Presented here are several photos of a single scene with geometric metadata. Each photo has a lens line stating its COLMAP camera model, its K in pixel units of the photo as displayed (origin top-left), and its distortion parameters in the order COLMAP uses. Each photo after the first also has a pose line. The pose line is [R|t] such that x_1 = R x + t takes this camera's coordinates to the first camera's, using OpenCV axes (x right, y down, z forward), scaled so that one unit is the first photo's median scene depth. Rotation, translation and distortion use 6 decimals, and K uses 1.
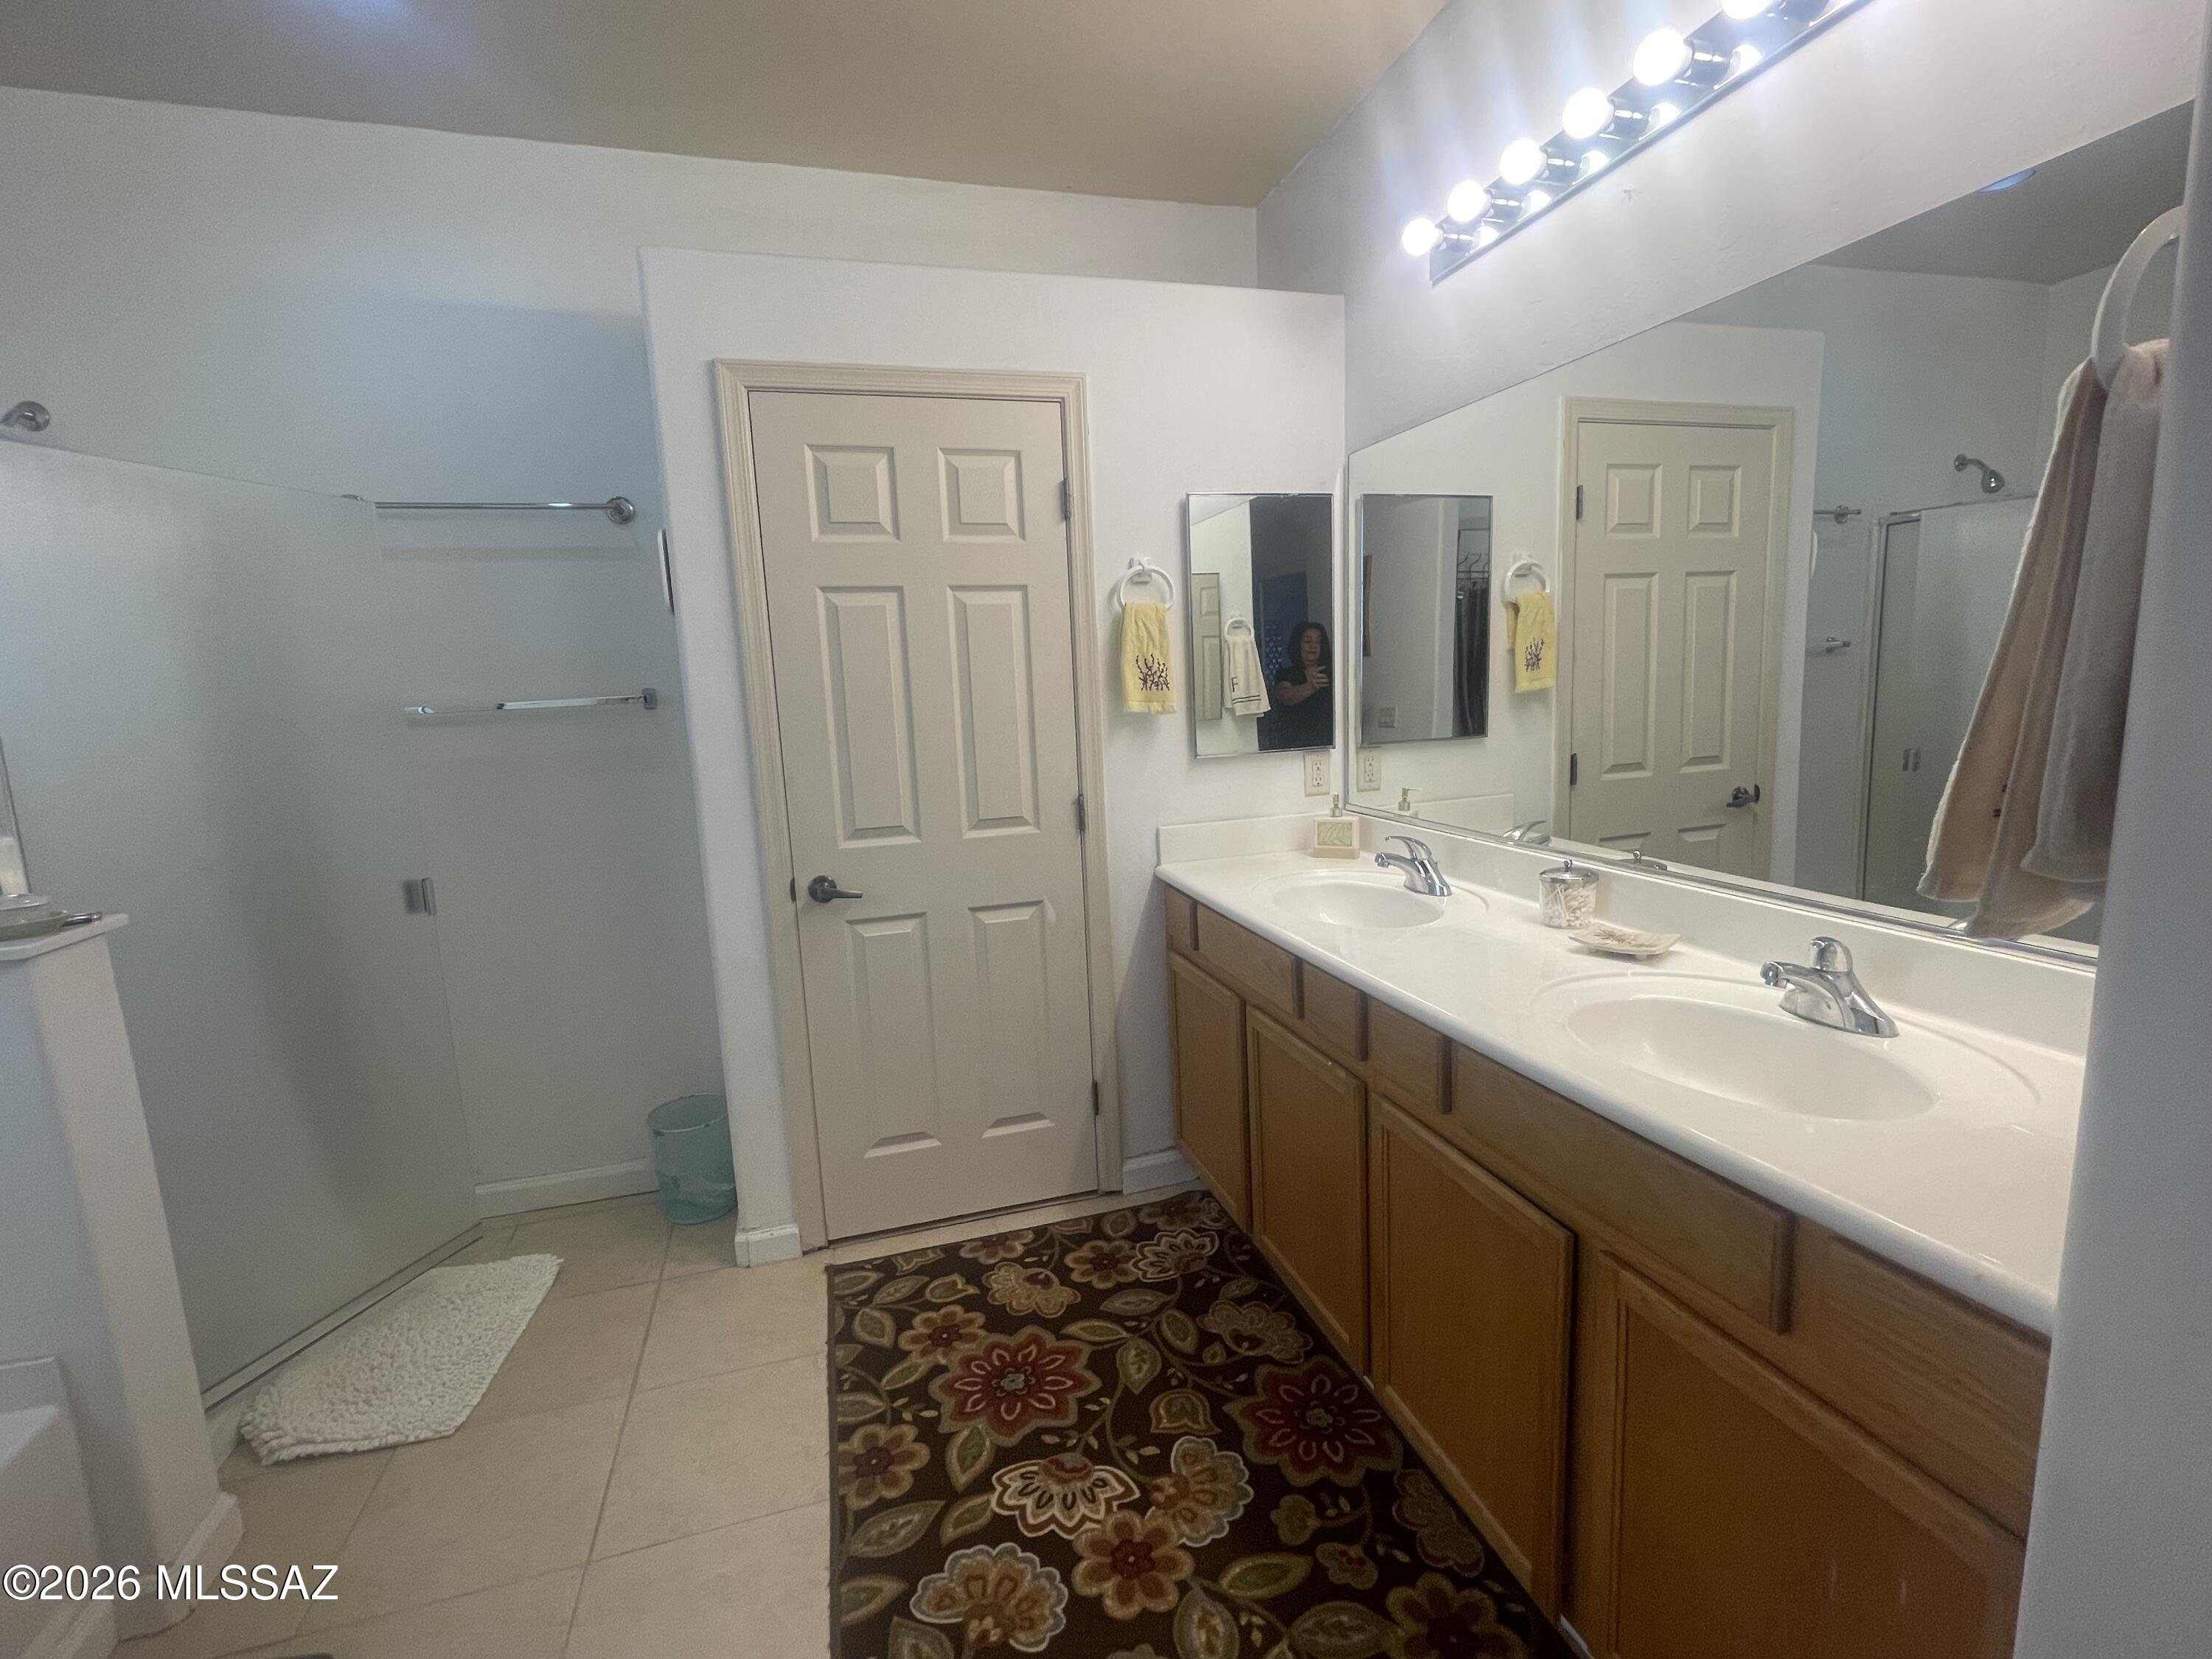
lens RADIAL K [[979.7, 0, 1103.3], [0, 979.7, 825.8], [0, 0, 1]] dist [-0.002461, 0.000849]
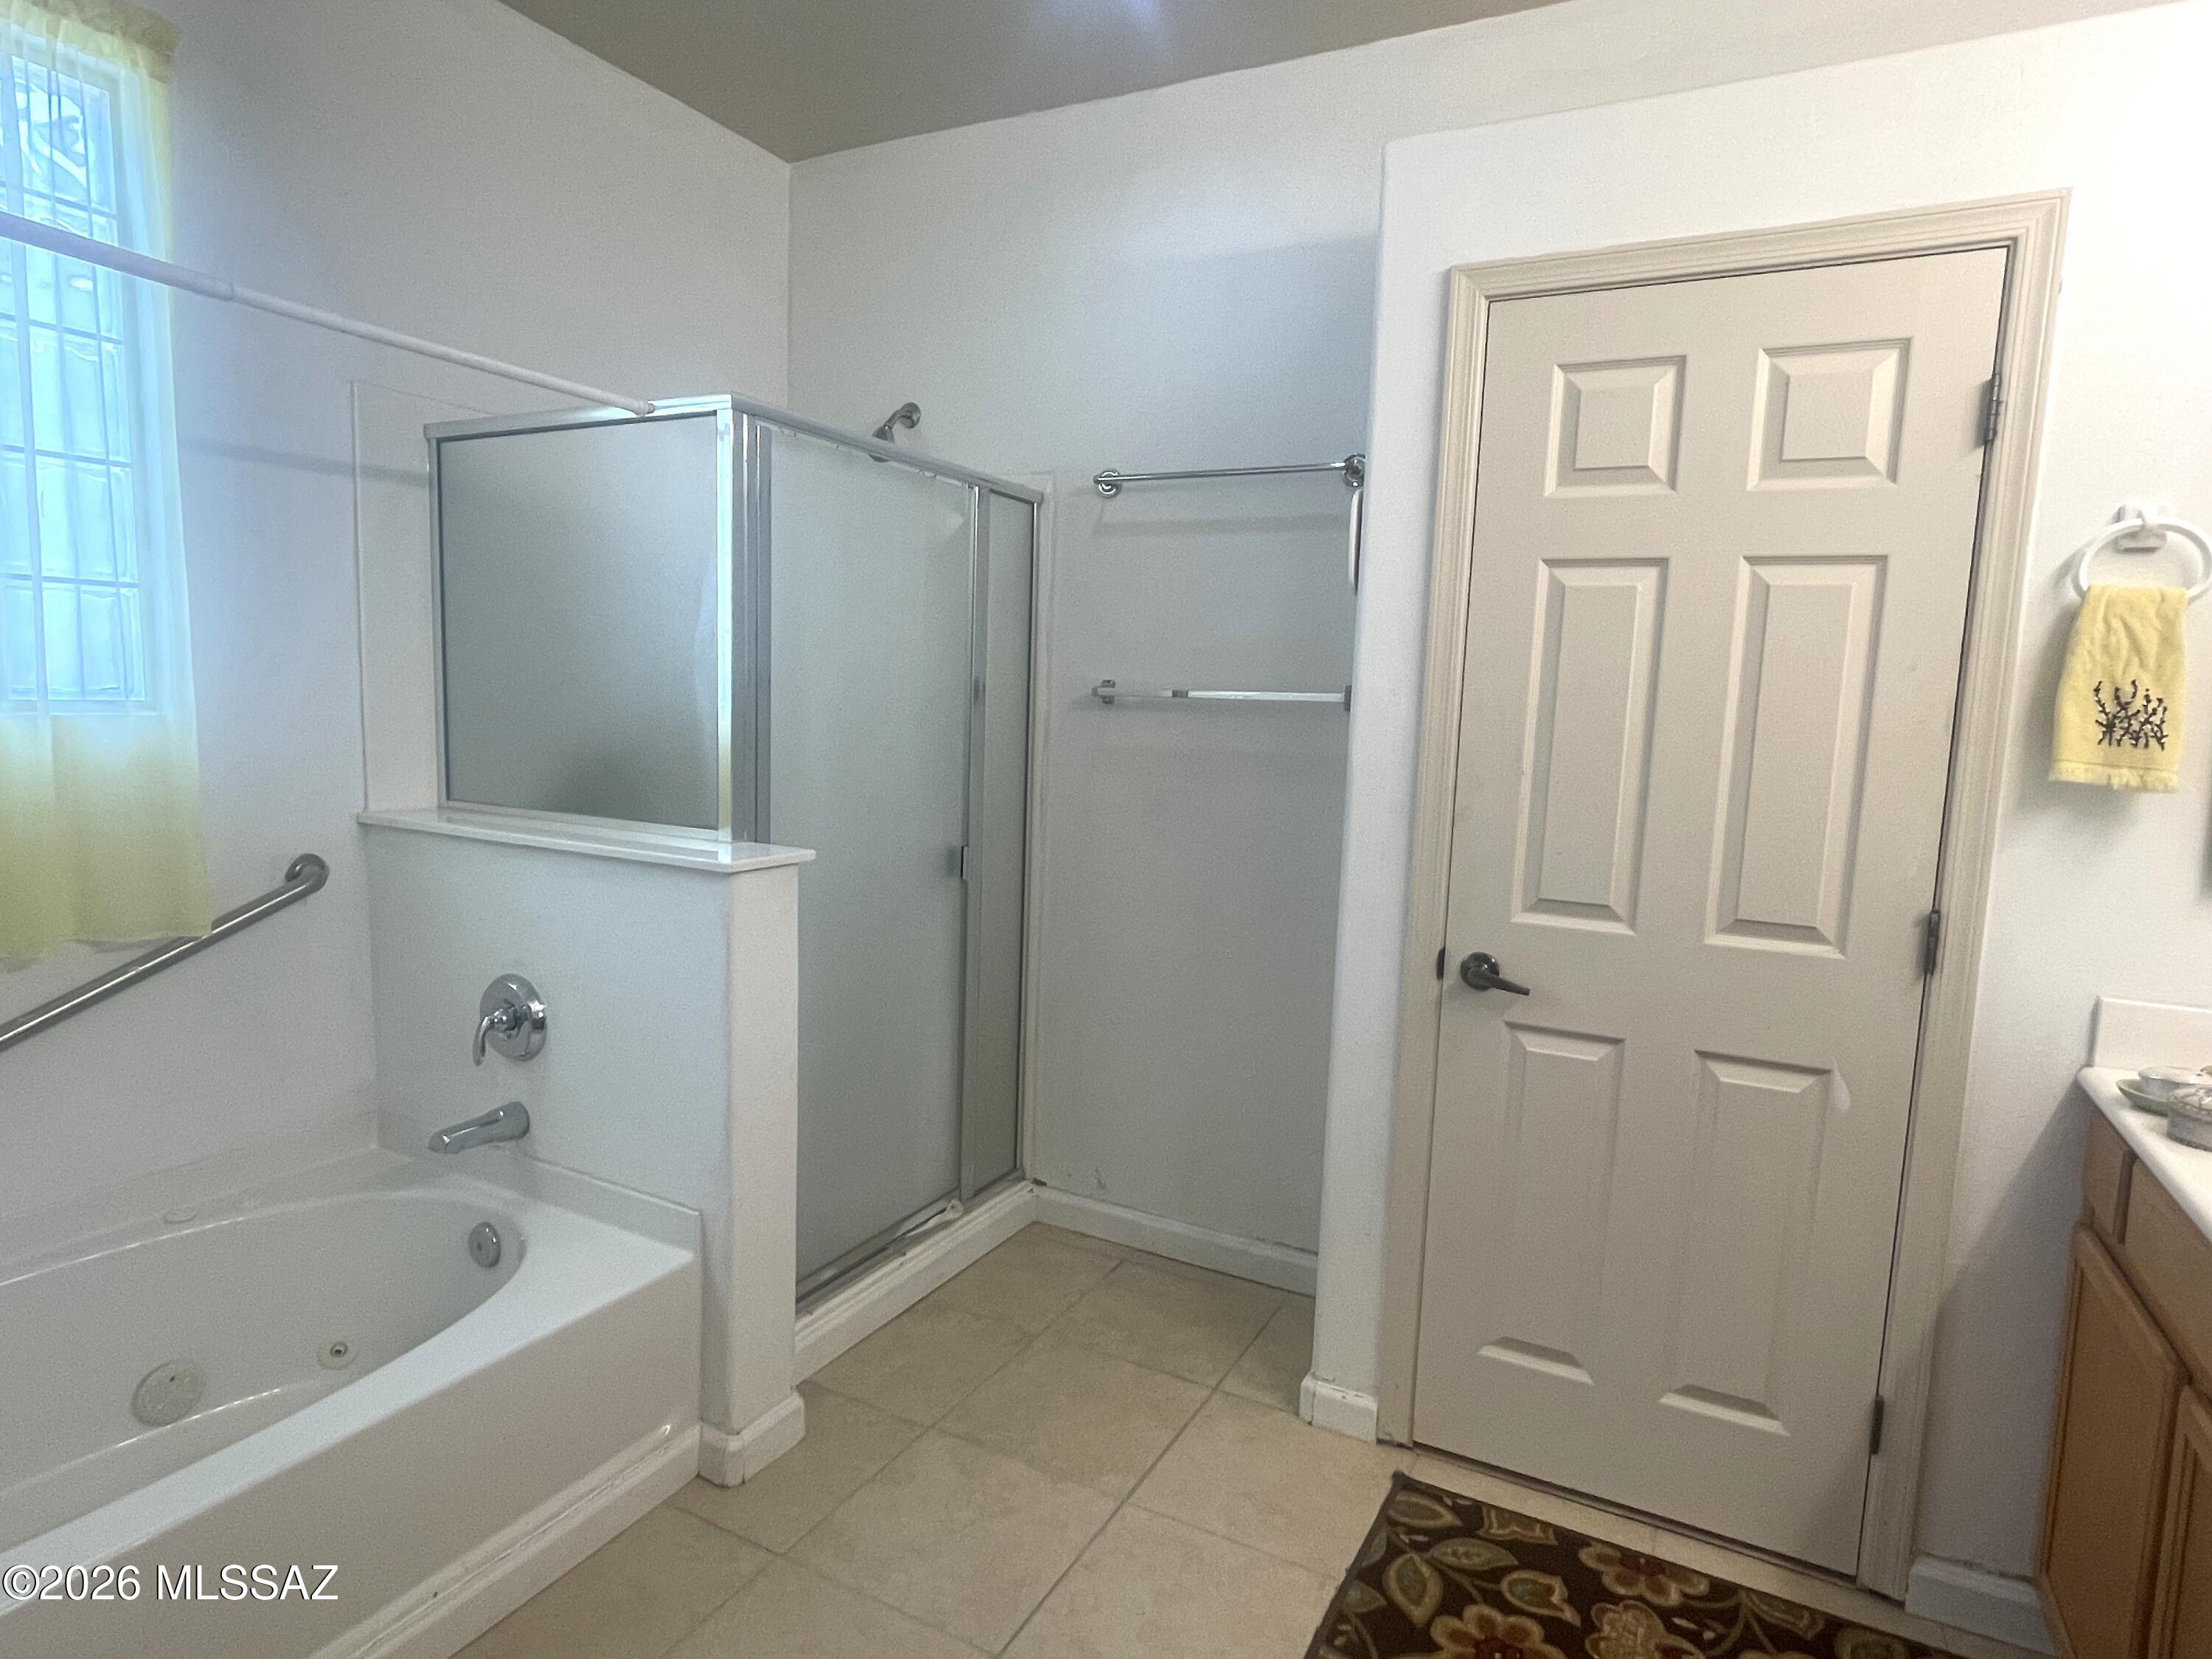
lens RADIAL K [[1261.3, 0, 1097.7], [0, 1261.3, 827.9], [0, 0, 1]] dist [-0.009821, 0.004651]
pose [[0.704638, 0.143451, -0.694915, 0.147112], [-0.162974, 0.985888, 0.038262, -0.029509], [0.690597, 0.086292, 0.718073, 0.117877]]
